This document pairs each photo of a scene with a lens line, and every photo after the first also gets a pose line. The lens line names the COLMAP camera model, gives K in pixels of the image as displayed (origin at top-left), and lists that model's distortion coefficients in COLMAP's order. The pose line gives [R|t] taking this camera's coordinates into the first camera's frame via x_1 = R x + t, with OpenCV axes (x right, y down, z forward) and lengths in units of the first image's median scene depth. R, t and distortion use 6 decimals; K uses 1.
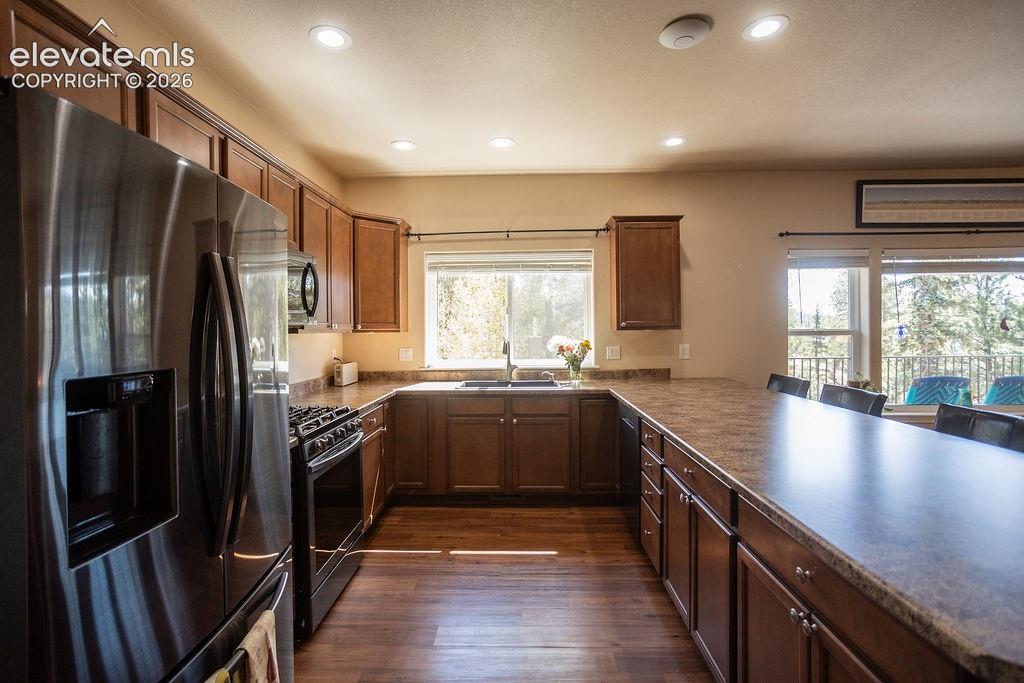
lens RADIAL K [[501.9, 0, 505.3], [0, 501.9, 341.1], [0, 0, 1]] dist [-0.056072, 0.038316]
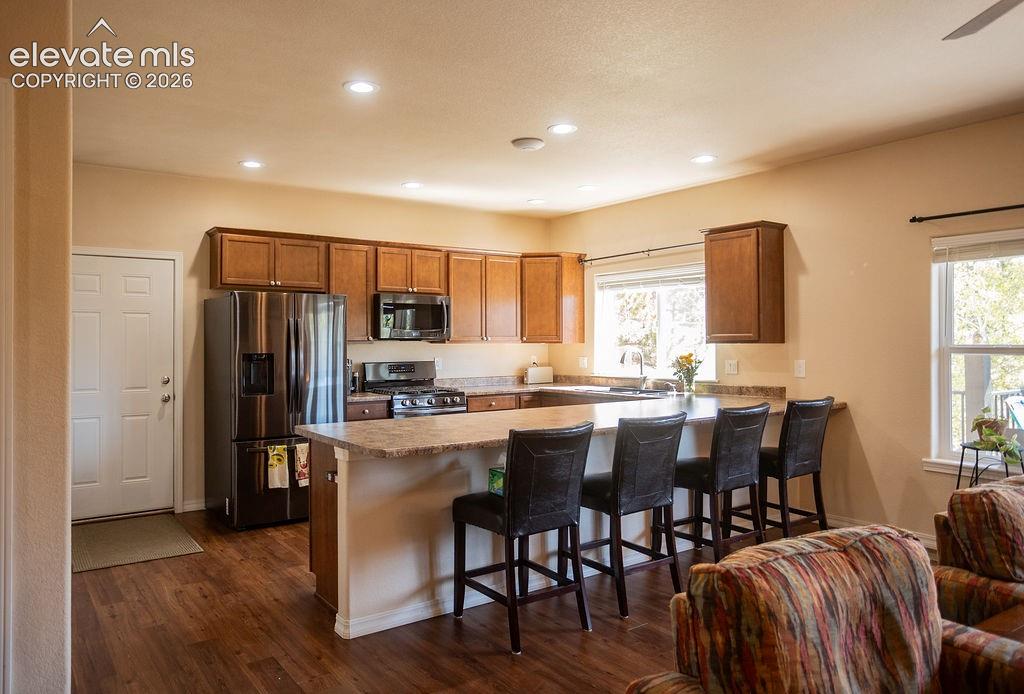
lens RADIAL K [[716.2, 0, 492.6], [0, 716.2, 331.5], [0, 0, 1]] dist [0.002601, 0.001206]
pose [[0.589820, -0.002298, -0.807531, 1.075271], [-0.015997, 0.999766, -0.014530, -0.017351], [0.807376, 0.021488, 0.589646, -0.178413]]
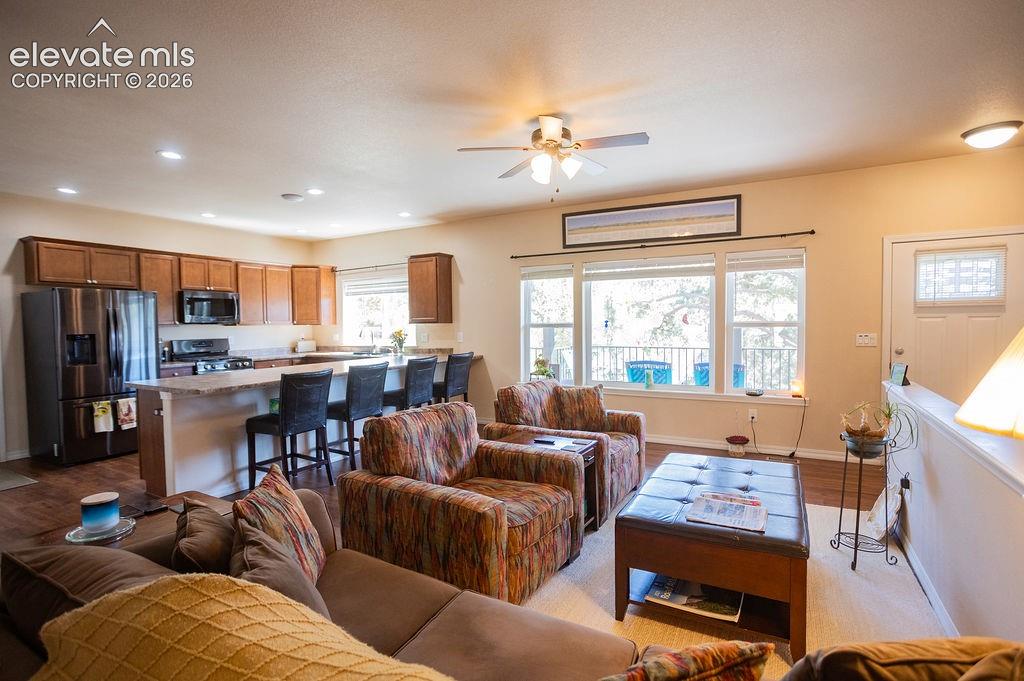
lens RADIAL K [[501.9, 0, 505.3], [0, 501.9, 340.1], [0, 0, 1]] dist [-0.056072, 0.038316]
pose [[0.875316, 0.016649, -0.483264, 1.259388], [-0.004452, 0.999642, 0.026376, -0.012372], [0.483530, -0.020936, 0.875077, -0.302809]]
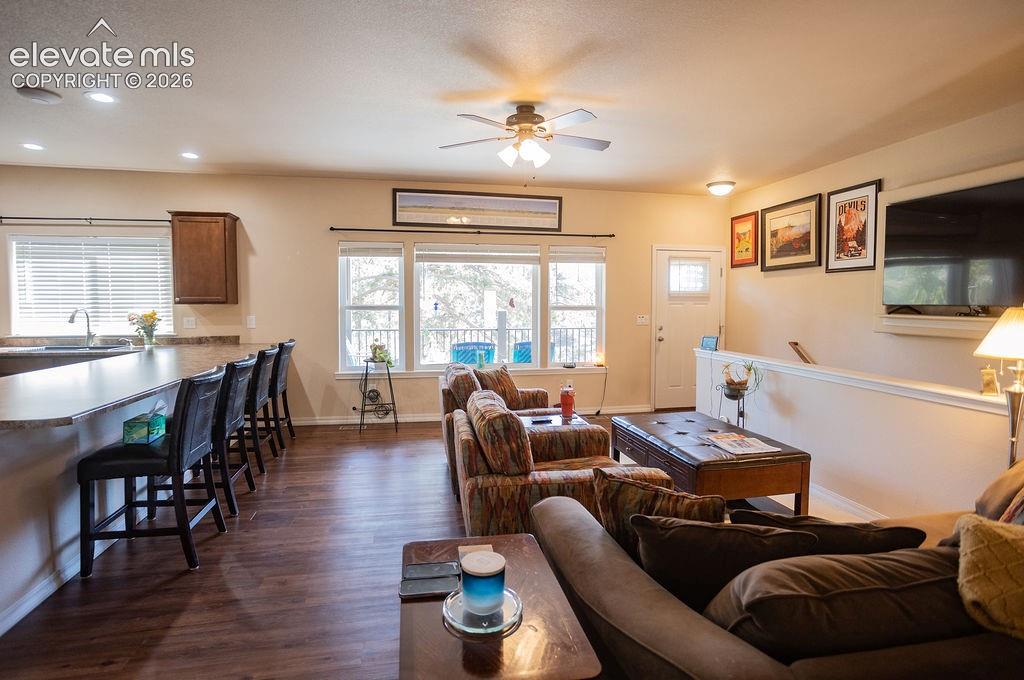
lens RADIAL K [[522.6, 0, 505.6], [0, 522.6, 328.4], [0, 0, 1]] dist [-0.057487, 0.043502]
pose [[0.978462, 0.001664, 0.206420, 0.727718], [-0.008393, 0.999461, 0.031724, -0.008836], [-0.206256, -0.032773, 0.977949, -0.391284]]
